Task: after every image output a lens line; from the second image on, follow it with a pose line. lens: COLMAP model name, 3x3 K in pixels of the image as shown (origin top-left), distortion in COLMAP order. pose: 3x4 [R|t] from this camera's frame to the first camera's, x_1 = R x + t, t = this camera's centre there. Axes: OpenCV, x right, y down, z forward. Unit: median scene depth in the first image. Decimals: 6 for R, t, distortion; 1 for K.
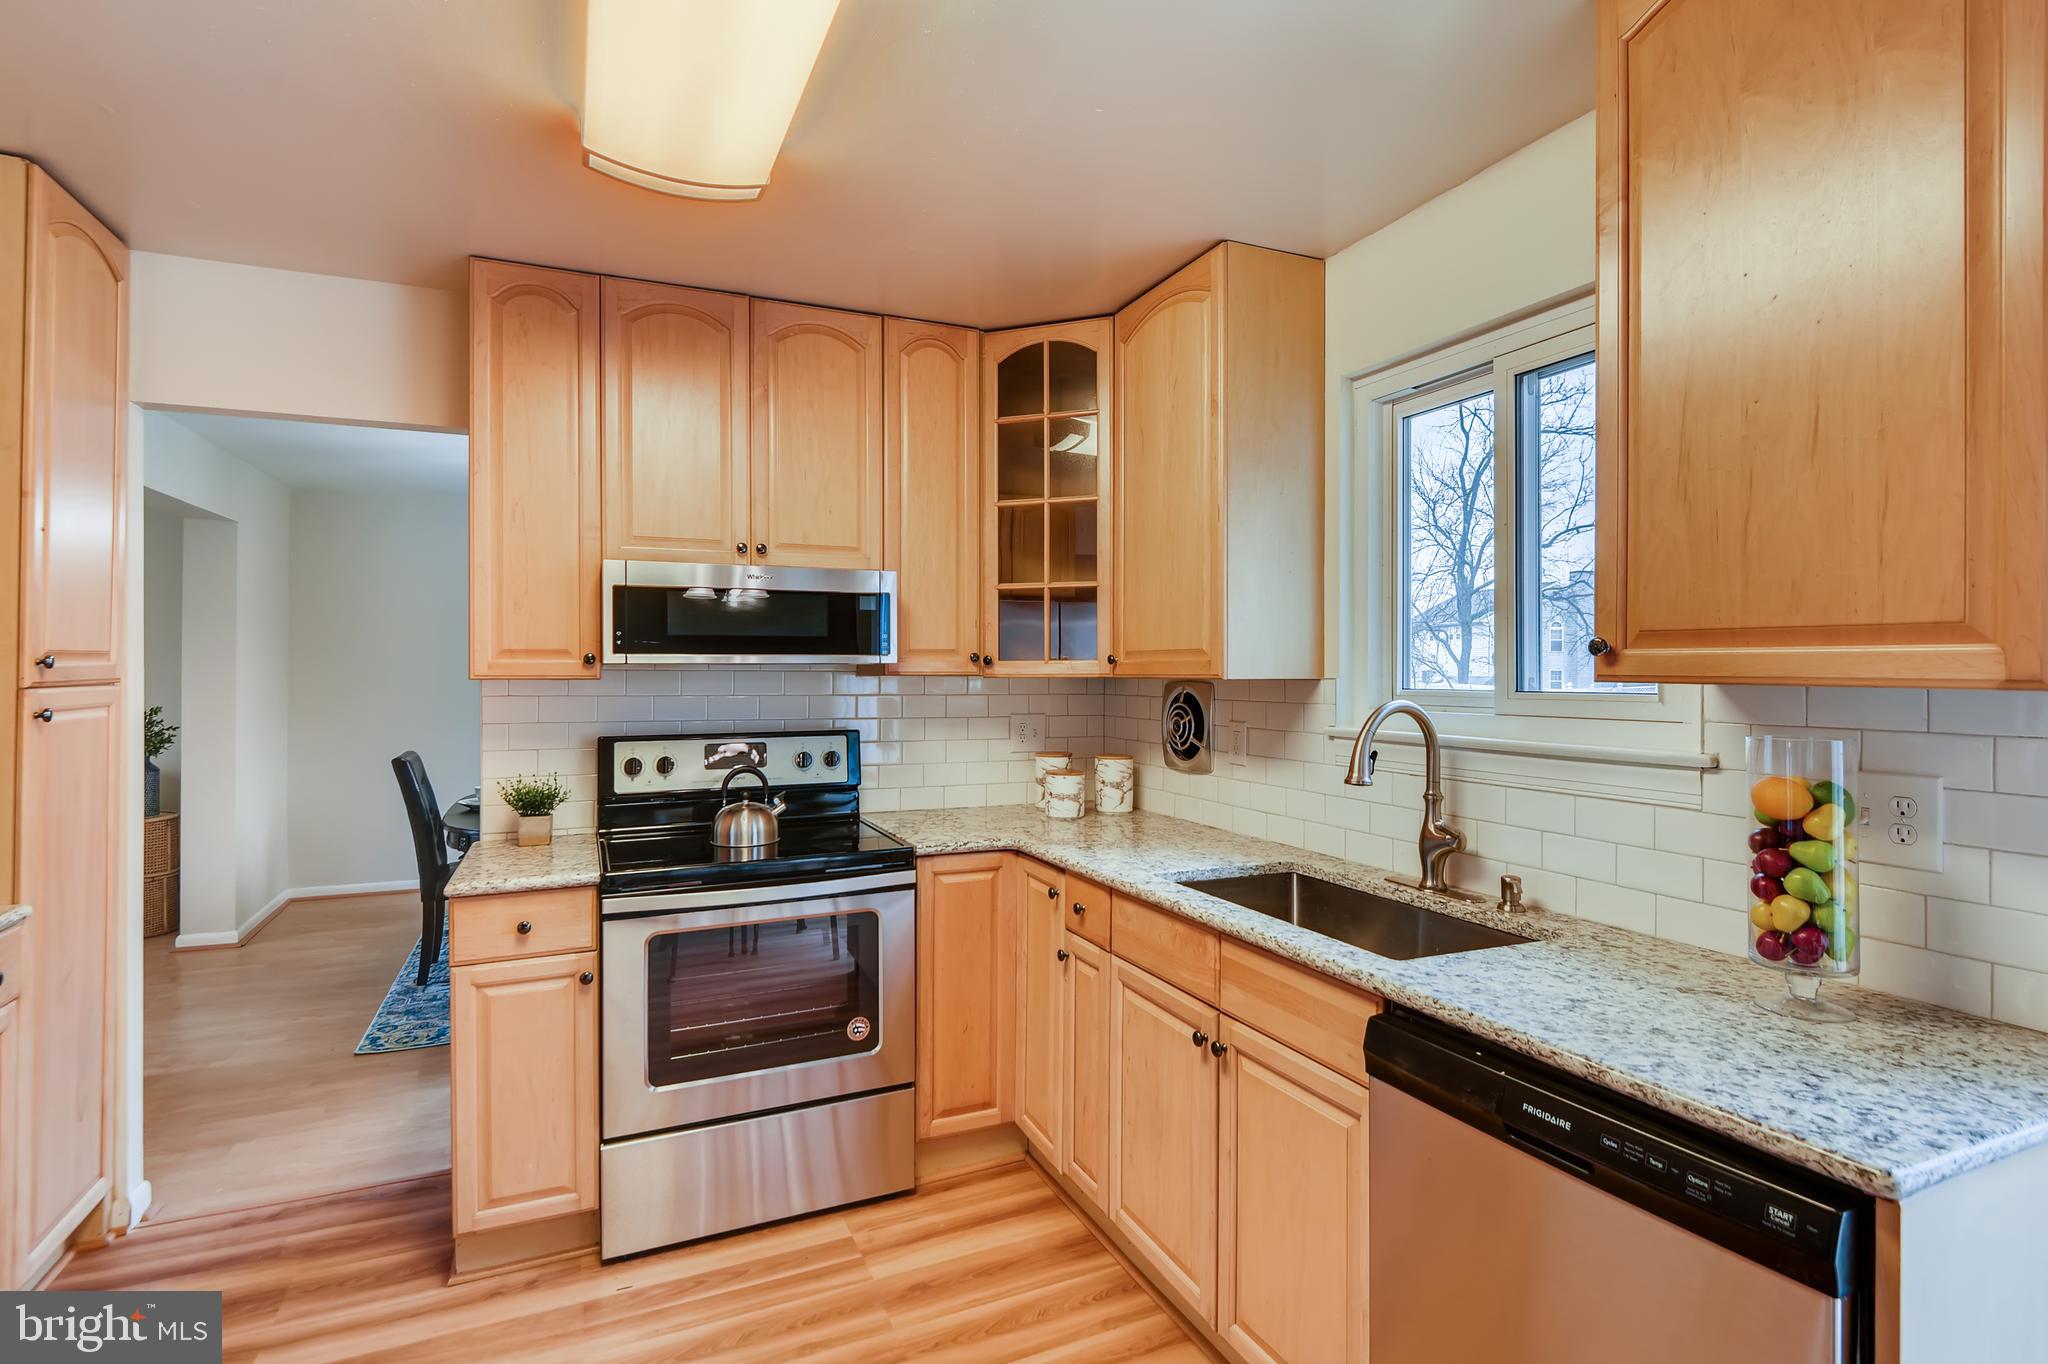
lens RADIAL K [[988.8, 0, 1015.8], [0, 988.8, 664.0], [0, 0, 1]] dist [-0.010054, -0.007200]
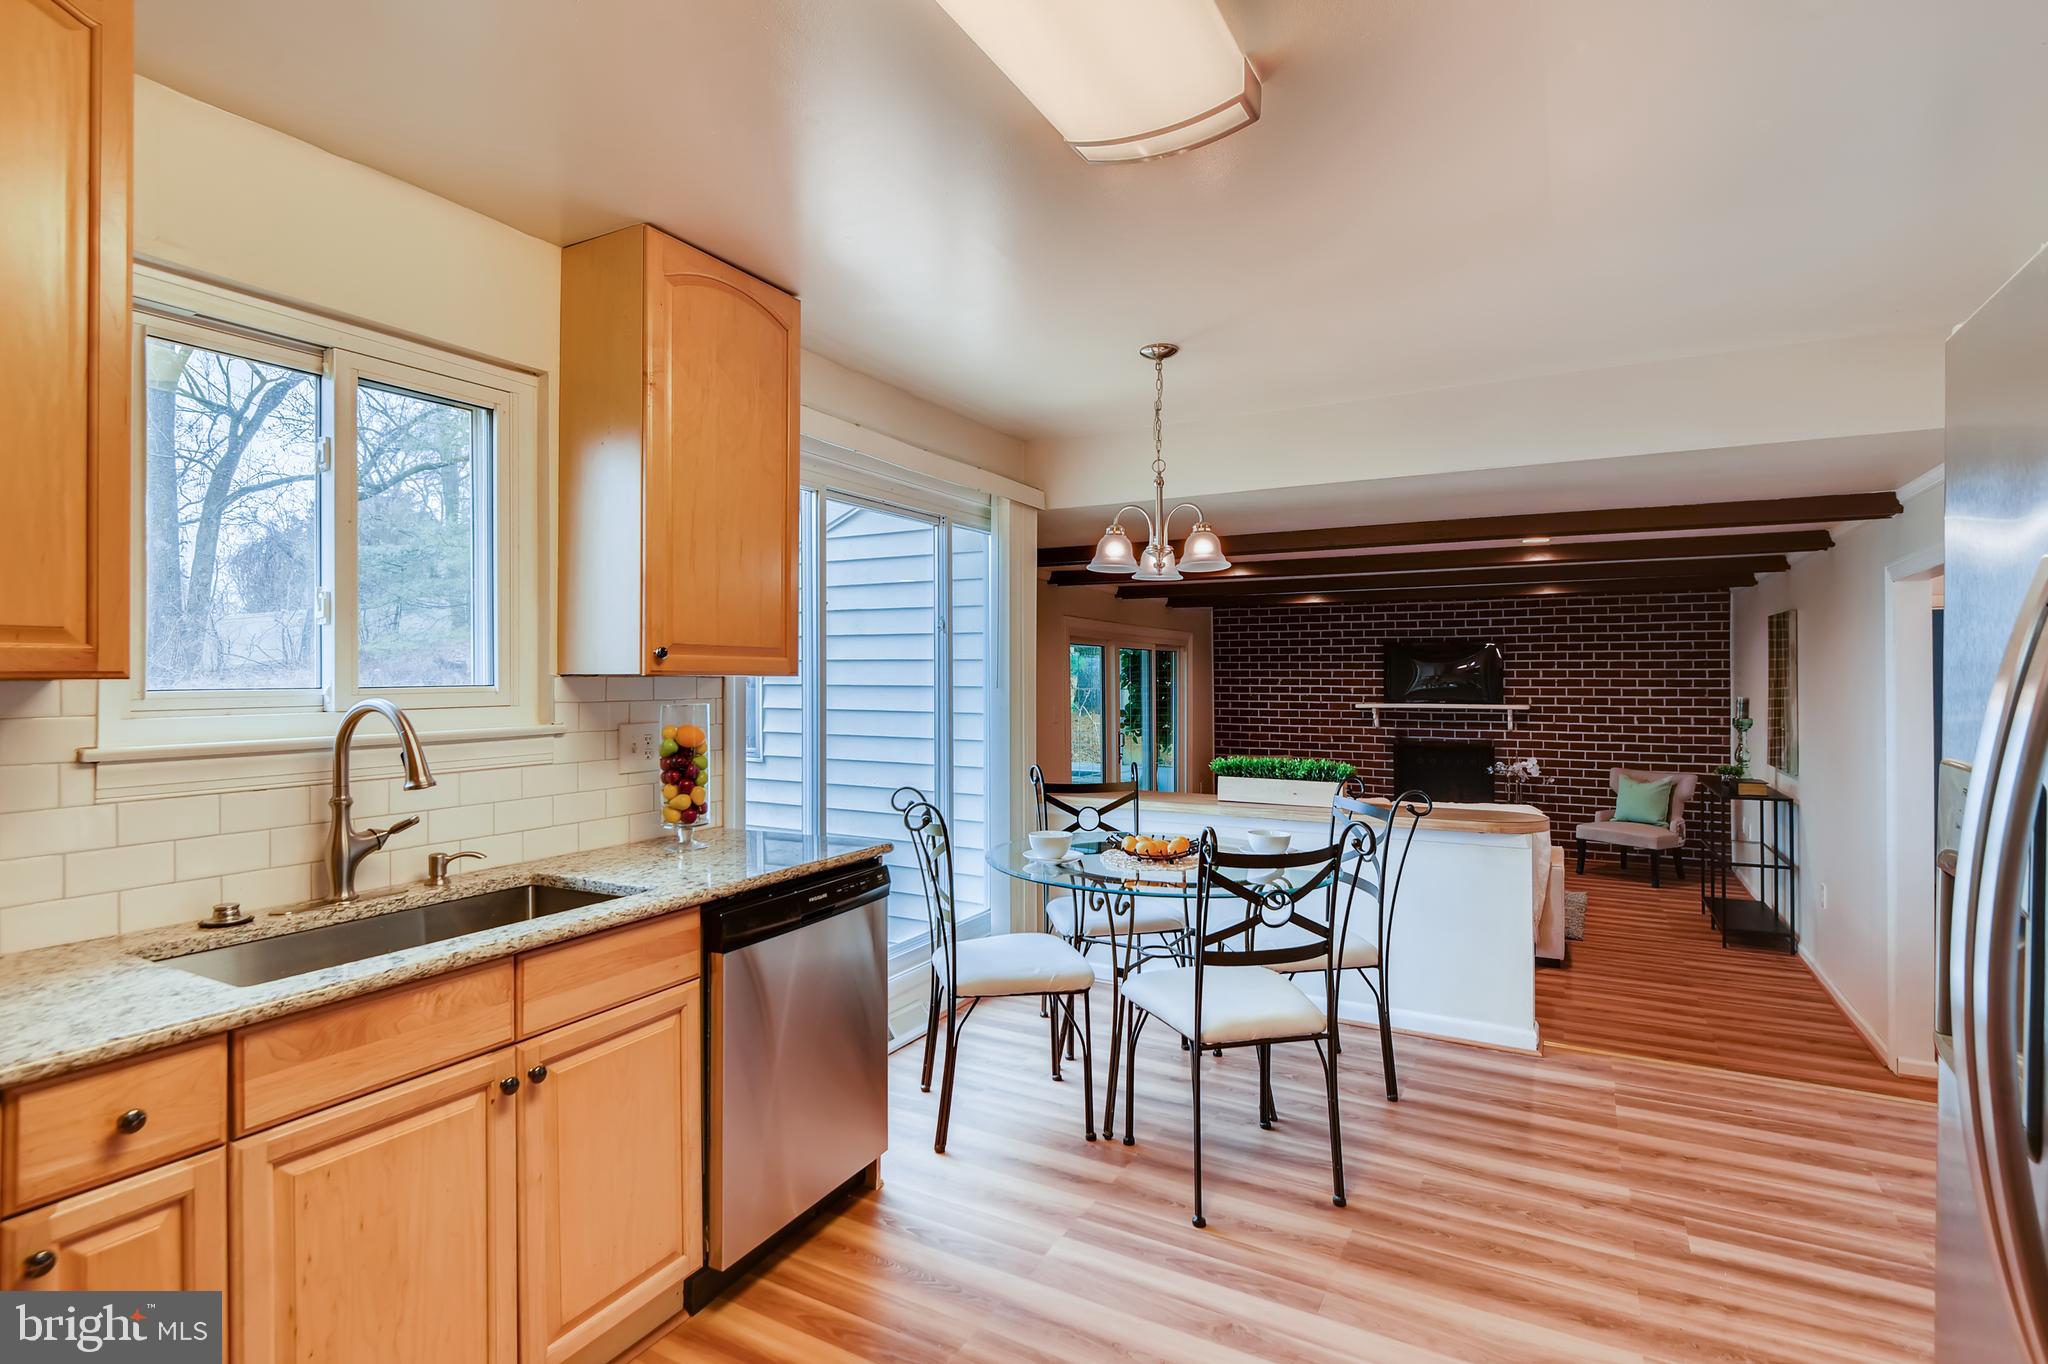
lens RADIAL K [[988.8, 0, 1025.6], [0, 988.8, 681.9], [0, 0, 1]] dist [-0.010054, -0.007200]
pose [[-0.600180, -0.015628, 0.799712, -0.589074], [-0.008755, 0.999878, 0.012968, 0.001798], [-0.799817, 0.000782, -0.600244, 0.861197]]
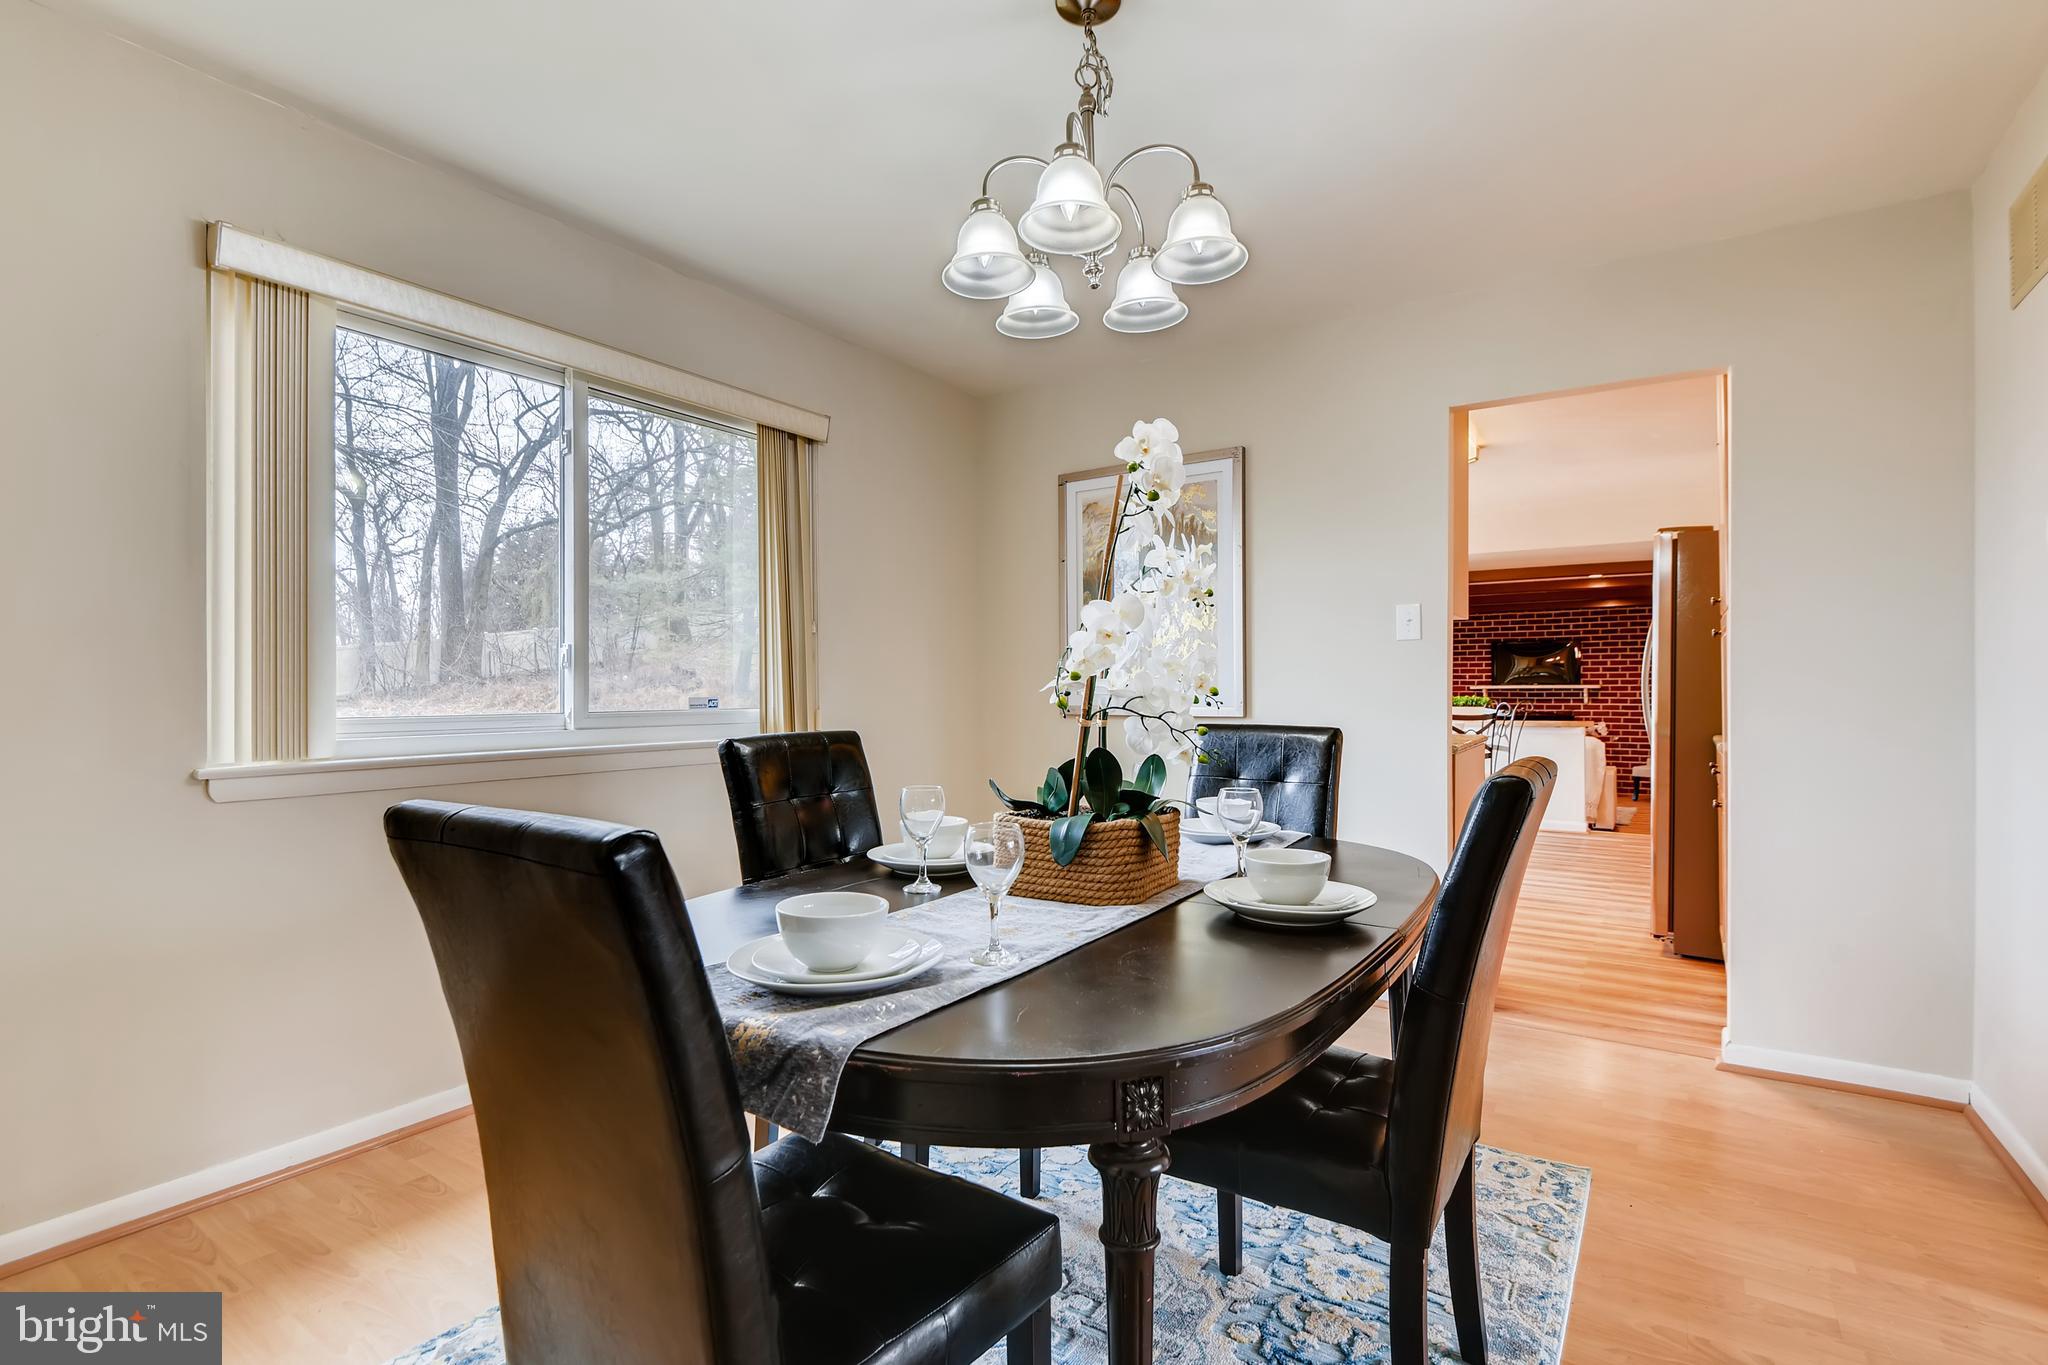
lens RADIAL K [[937.1, 0, 1009.1], [0, 937.1, 686.1], [0, 0, 1]] dist [-0.030439, -0.000188]
pose [[-0.506139, -0.009077, 0.862404, -1.404699], [-0.004768, 0.999959, 0.007726, 0.102487], [-0.862439, -0.000202, -0.506162, 2.297019]]
